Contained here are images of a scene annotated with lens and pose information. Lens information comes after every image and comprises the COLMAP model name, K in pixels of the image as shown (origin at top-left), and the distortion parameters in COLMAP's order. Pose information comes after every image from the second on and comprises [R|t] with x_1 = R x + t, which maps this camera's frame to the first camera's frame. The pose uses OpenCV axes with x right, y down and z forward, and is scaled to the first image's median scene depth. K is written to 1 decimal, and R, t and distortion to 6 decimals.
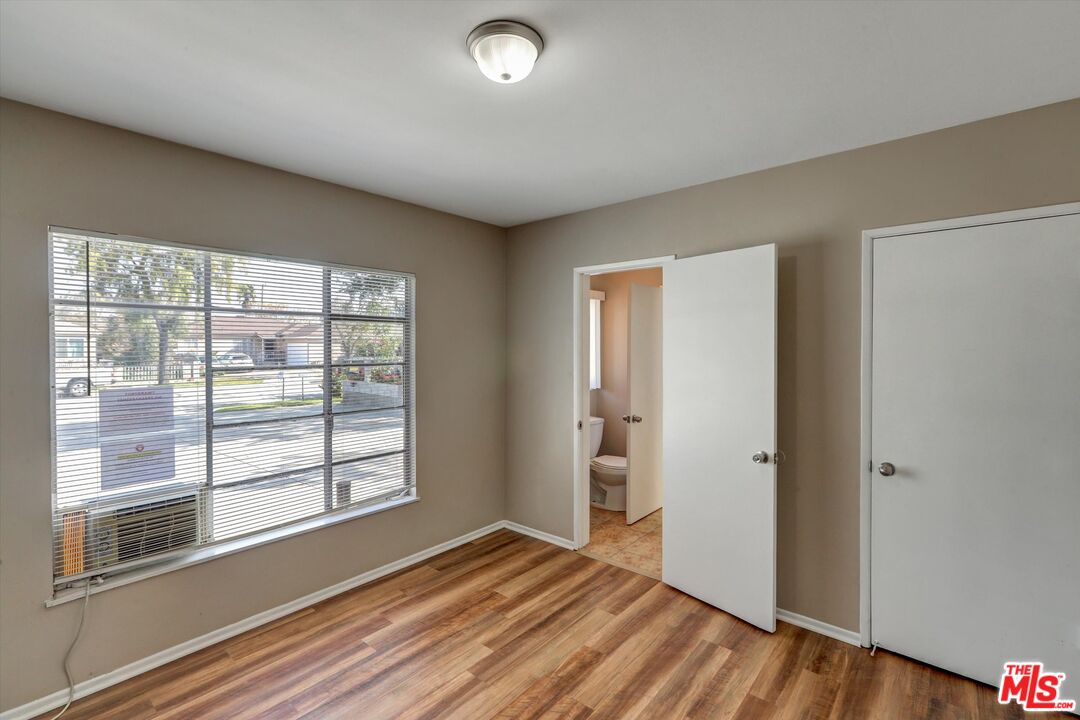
lens RADIAL K [[483.1, 0, 537.7], [0, 483.1, 357.1], [0, 0, 1]] dist [-0.000657, 0.001854]
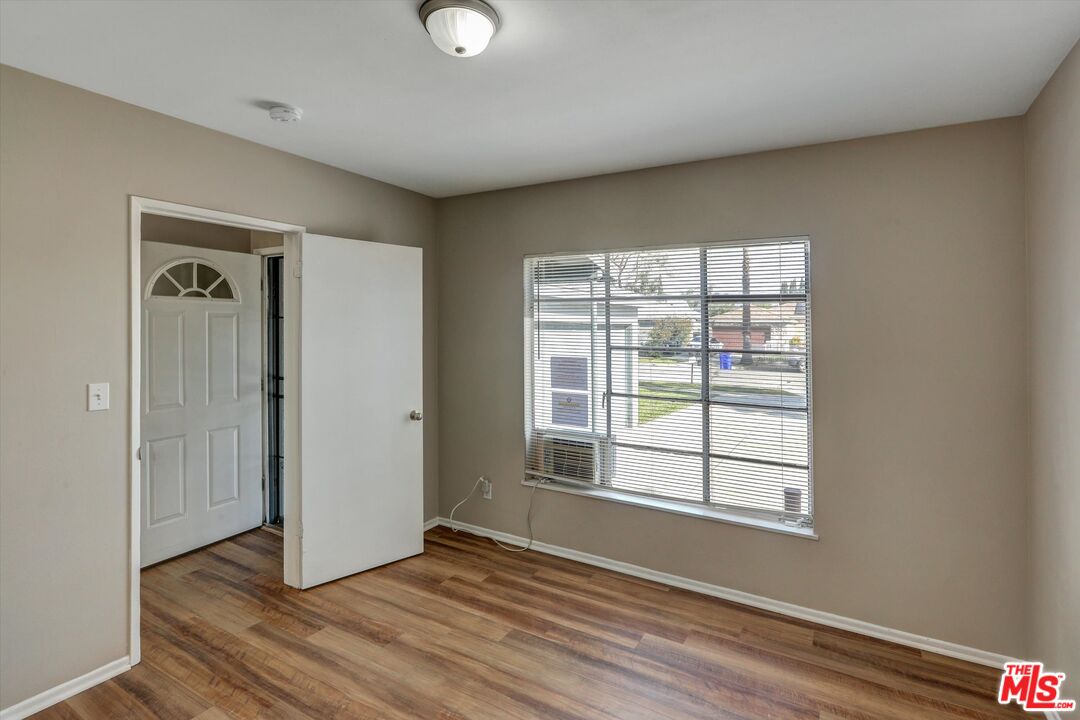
lens RADIAL K [[514.5, 0, 560.5], [0, 514.5, 332.3], [0, 0, 1]] dist [-0.009701, 0.000333]
pose [[0.200509, 0.010623, -0.979634, 0.593006], [-0.032646, 0.999458, 0.004156, -0.014766], [0.979148, 0.031148, 0.200747, 0.603530]]
